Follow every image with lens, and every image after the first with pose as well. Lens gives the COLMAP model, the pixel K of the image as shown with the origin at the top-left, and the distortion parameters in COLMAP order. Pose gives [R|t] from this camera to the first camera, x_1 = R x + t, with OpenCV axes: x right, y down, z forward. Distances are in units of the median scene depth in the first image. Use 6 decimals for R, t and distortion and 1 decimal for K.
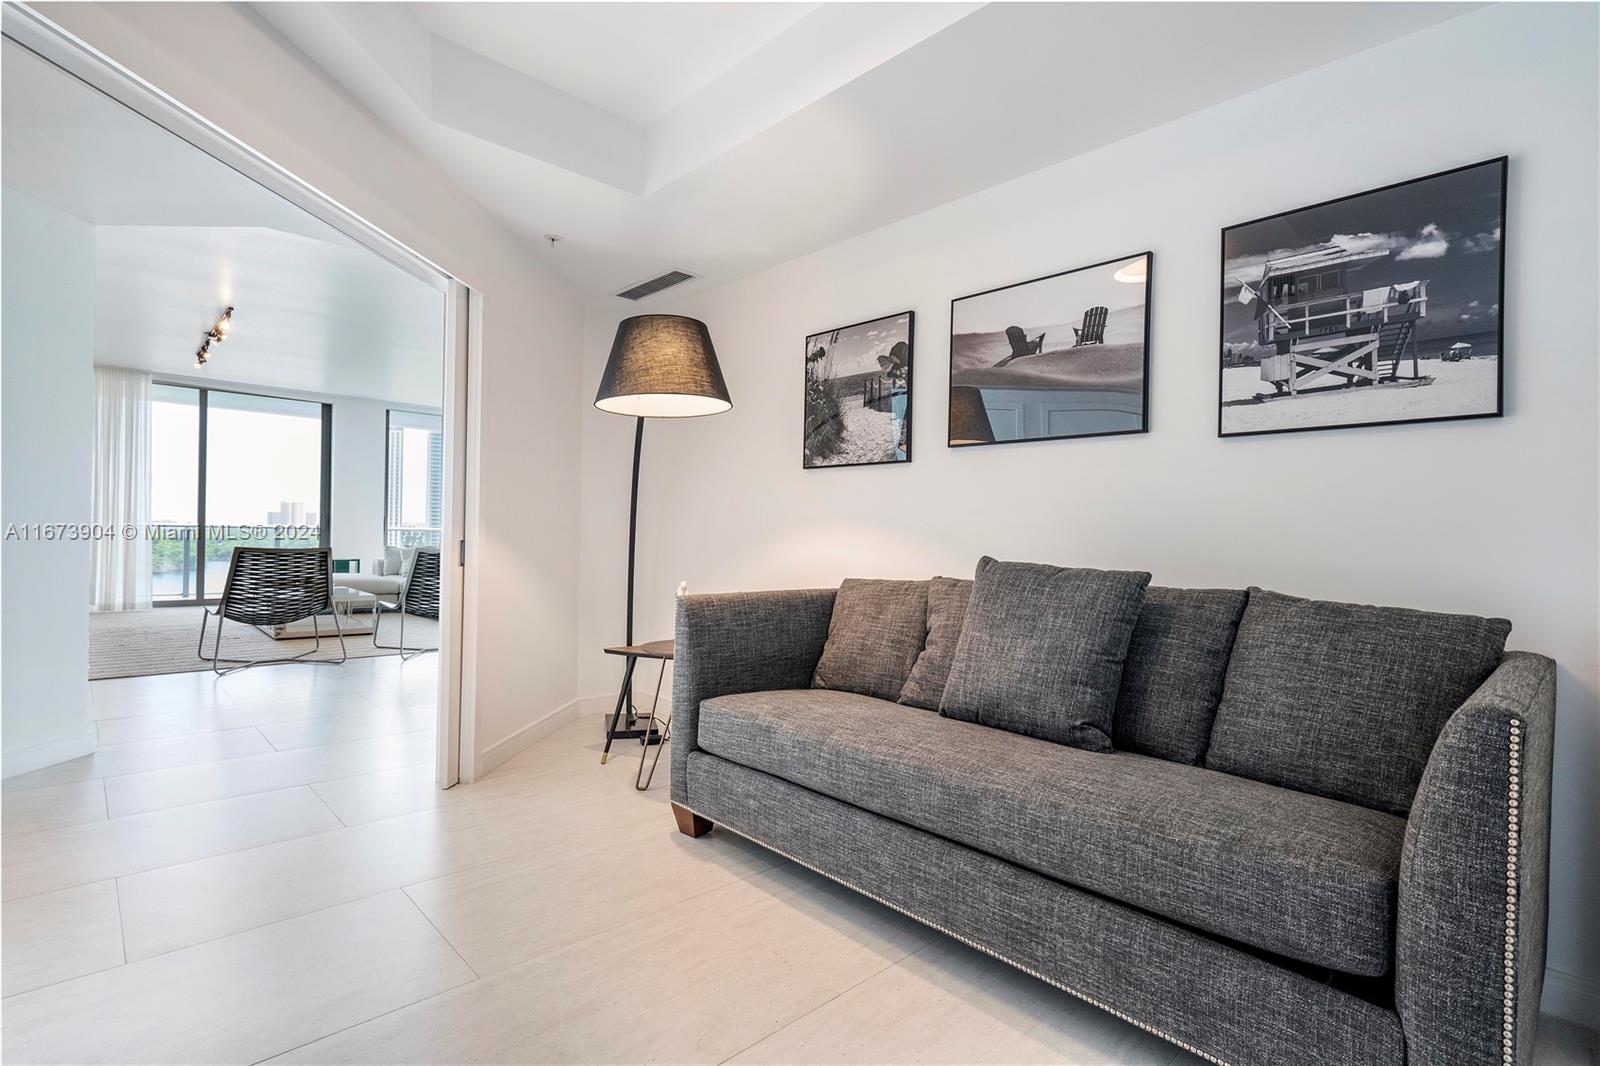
lens RADIAL K [[758.3, 0, 796.1], [0, 758.3, 541.3], [0, 0, 1]] dist [0.005142, 0.000345]
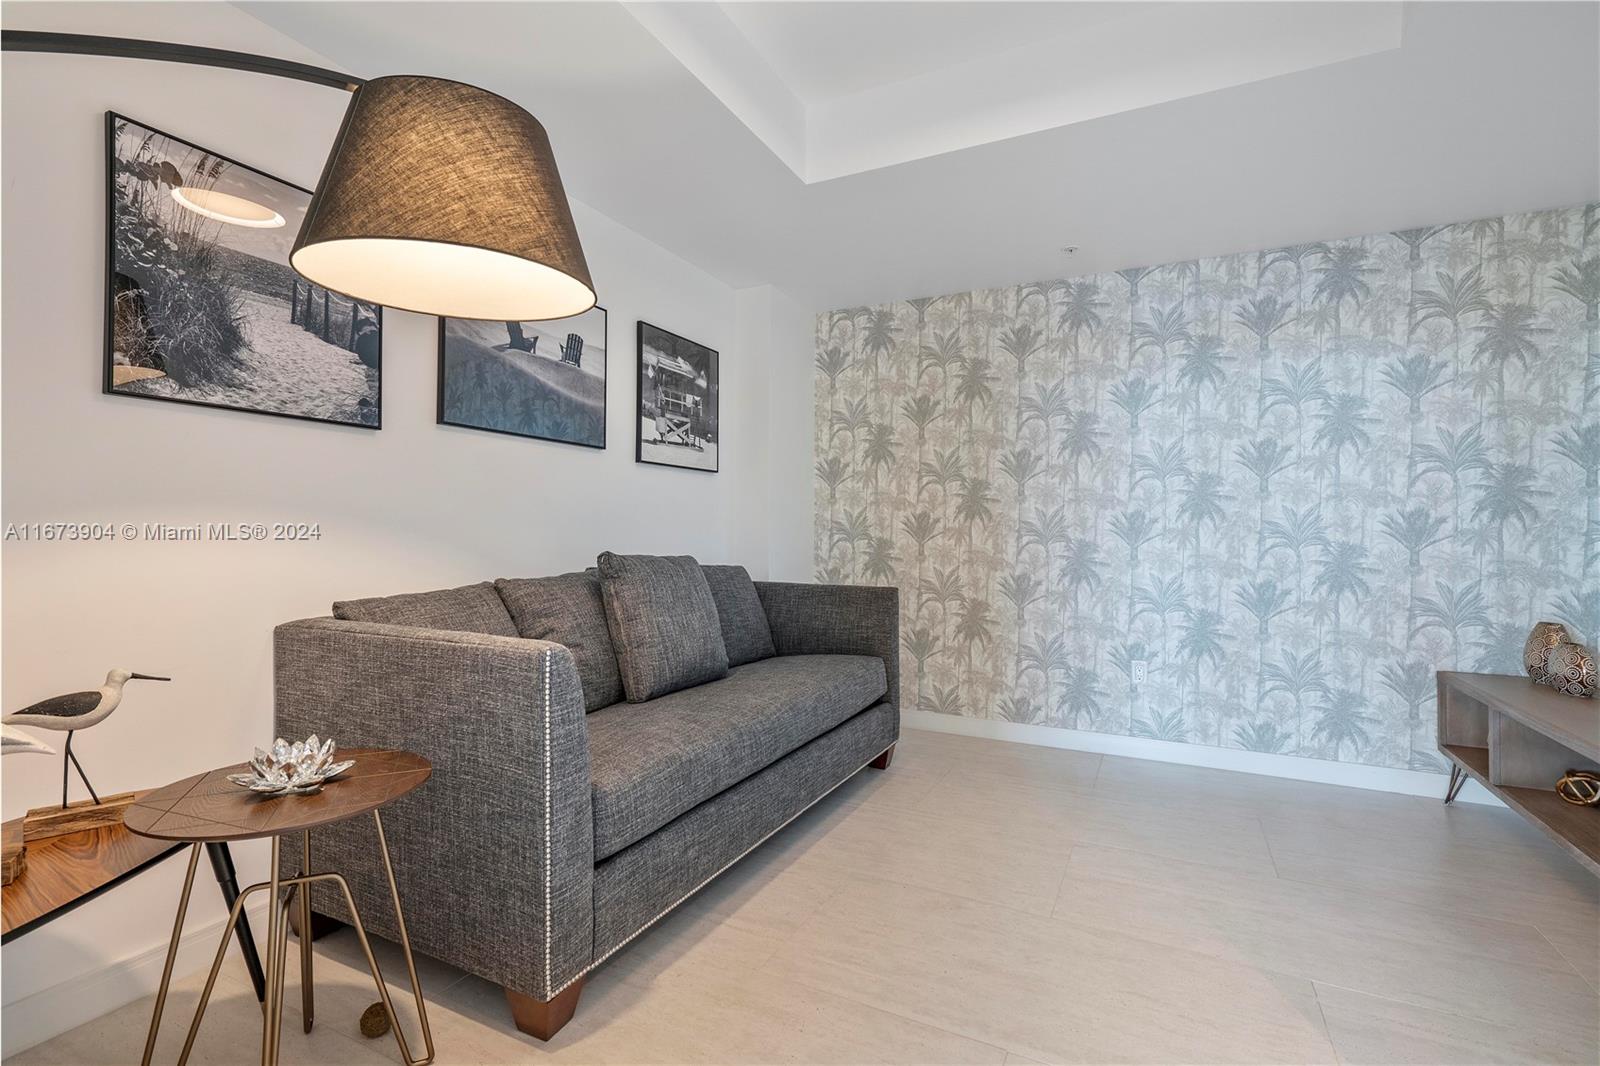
lens RADIAL K [[743.6, 0, 795.8], [0, 743.6, 523.1], [0, 0, 1]] dist [-0.000362, 0.000883]
pose [[-0.336878, -0.012222, 0.941469, -0.918121], [-0.007141, 0.999920, 0.010425, -0.037142], [-0.941521, -0.003211, -0.336939, 1.222519]]
